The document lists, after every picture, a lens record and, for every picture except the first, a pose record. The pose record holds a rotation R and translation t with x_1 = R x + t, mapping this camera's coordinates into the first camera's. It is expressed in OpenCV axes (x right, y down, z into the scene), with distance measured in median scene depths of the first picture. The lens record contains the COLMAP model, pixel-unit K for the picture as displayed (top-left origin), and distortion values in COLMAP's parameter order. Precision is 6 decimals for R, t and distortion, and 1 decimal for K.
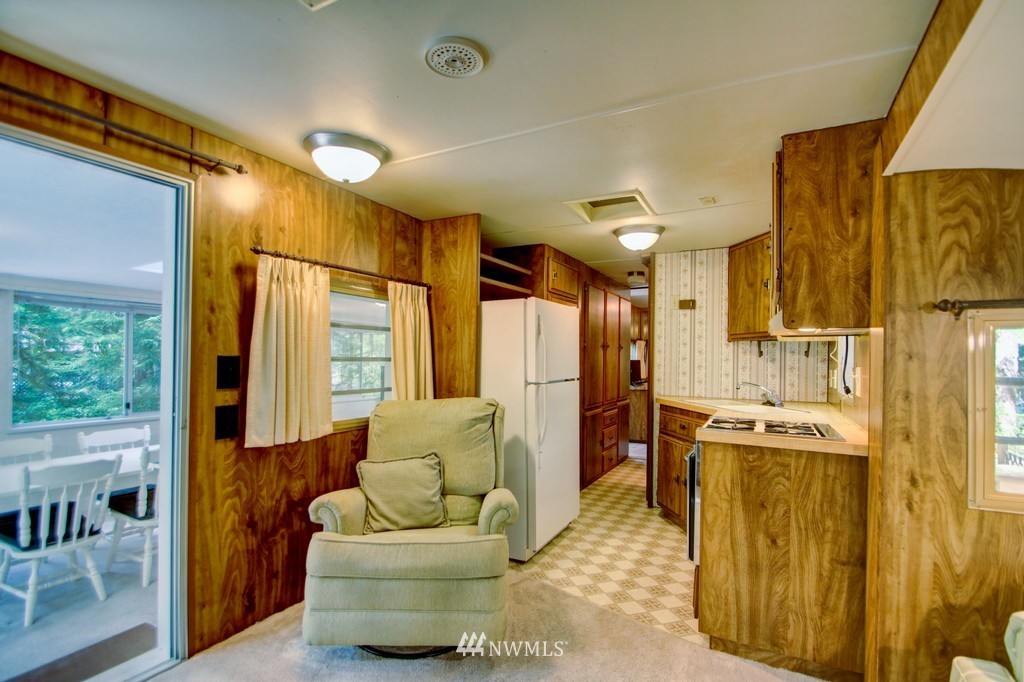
lens RADIAL K [[480.0, 0, 515.9], [0, 480.0, 355.1], [0, 0, 1]] dist [0.008437, -0.014500]
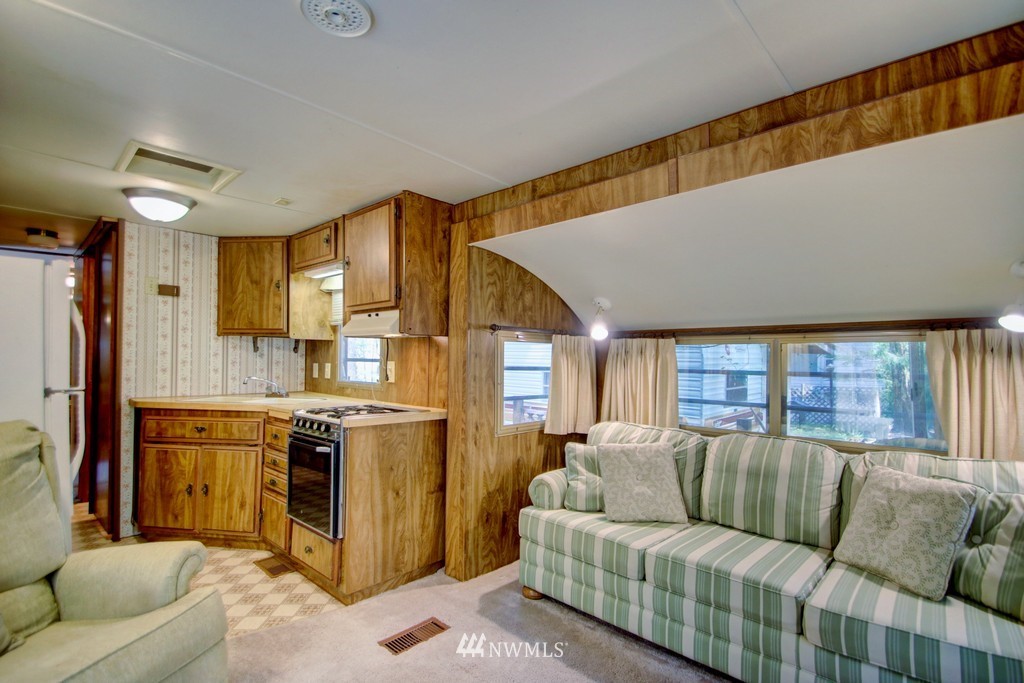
lens RADIAL K [[480.0, 0, 521.3], [0, 480.0, 358.0], [0, 0, 1]] dist [0.008437, -0.014500]
pose [[0.254880, -0.005143, 0.966959, -0.359367], [-0.016531, 0.999817, 0.009675, -0.003009], [-0.966831, -0.018450, 0.254748, 0.183776]]
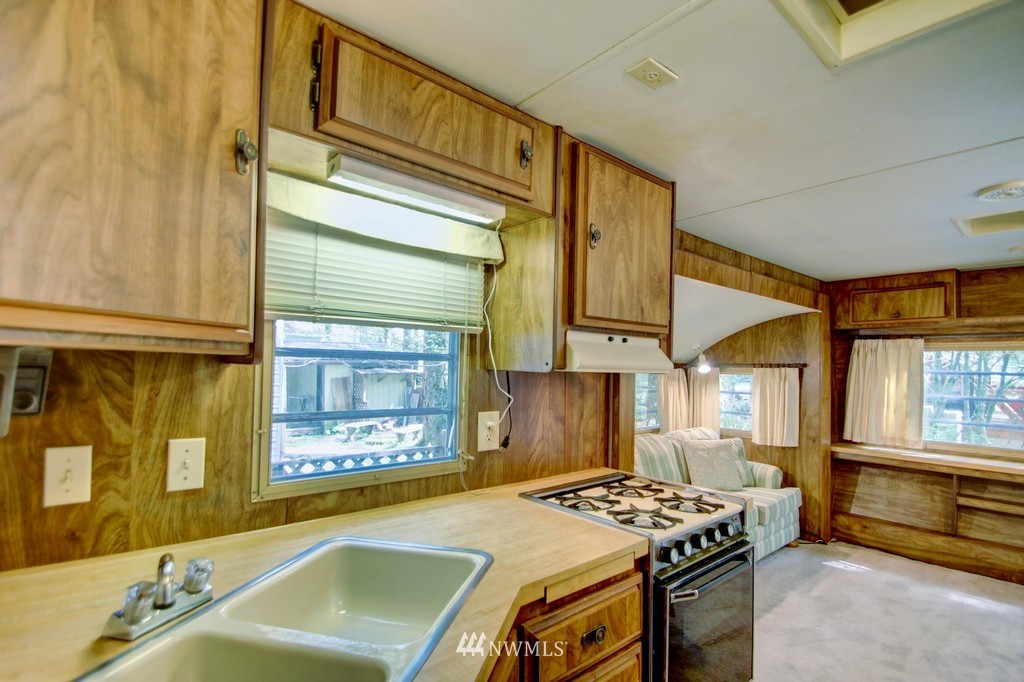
lens RADIAL K [[480.0, 0, 515.4], [0, 480.0, 356.1], [0, 0, 1]] dist [0.008437, -0.014500]
pose [[-0.927538, -0.024379, 0.372933, 0.261886], [-0.036182, 0.999040, -0.024679, -0.029546], [-0.371974, -0.036384, -0.927530, 1.119451]]
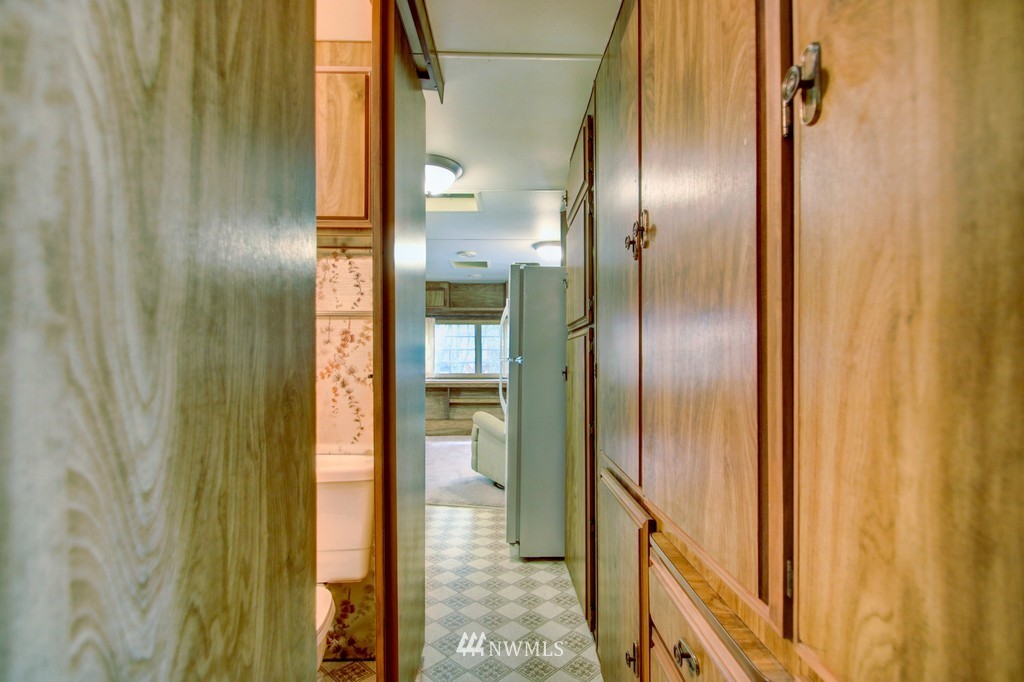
lens RADIAL K [[480.0, 0, 517.1], [0, 480.0, 346.9], [0, 0, 1]] dist [0.008437, -0.014500]
pose [[-0.868245, -0.015534, -0.495892, 0.491597], [-0.006643, 0.999784, -0.019688, 0.026926], [0.496091, -0.013800, -0.868161, 1.648556]]
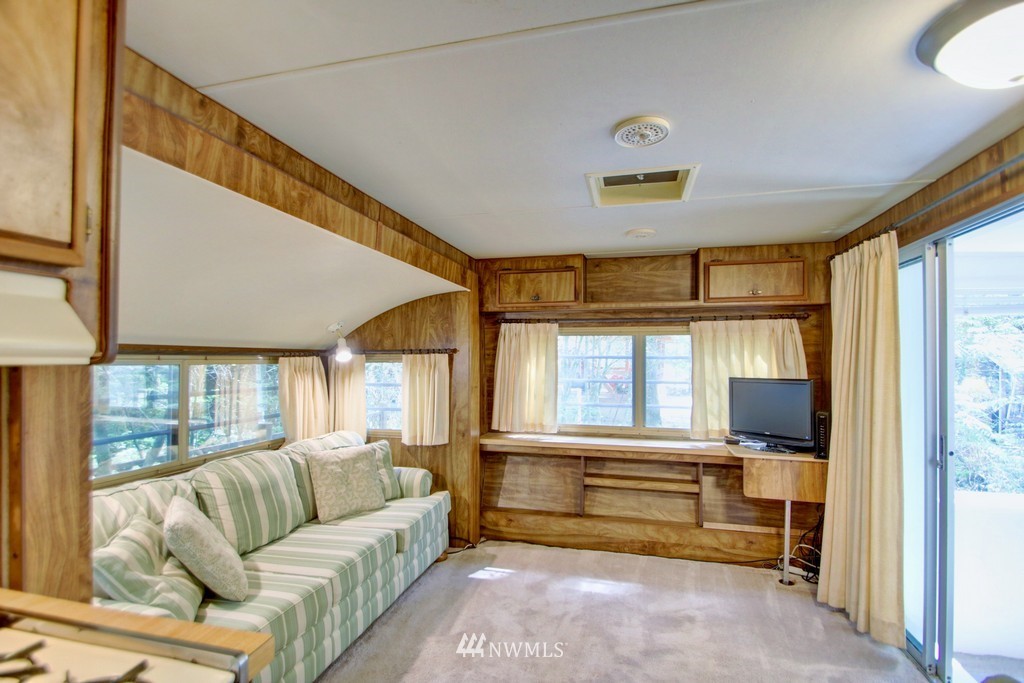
lens RADIAL K [[480.0, 0, 522.4], [0, 480.0, 360.5], [0, 0, 1]] dist [0.008437, -0.014500]
pose [[-0.967853, -0.016356, -0.250983, 0.165805], [-0.014126, 0.999843, -0.010687, -0.031445], [0.251119, -0.006798, -0.967932, 0.820790]]
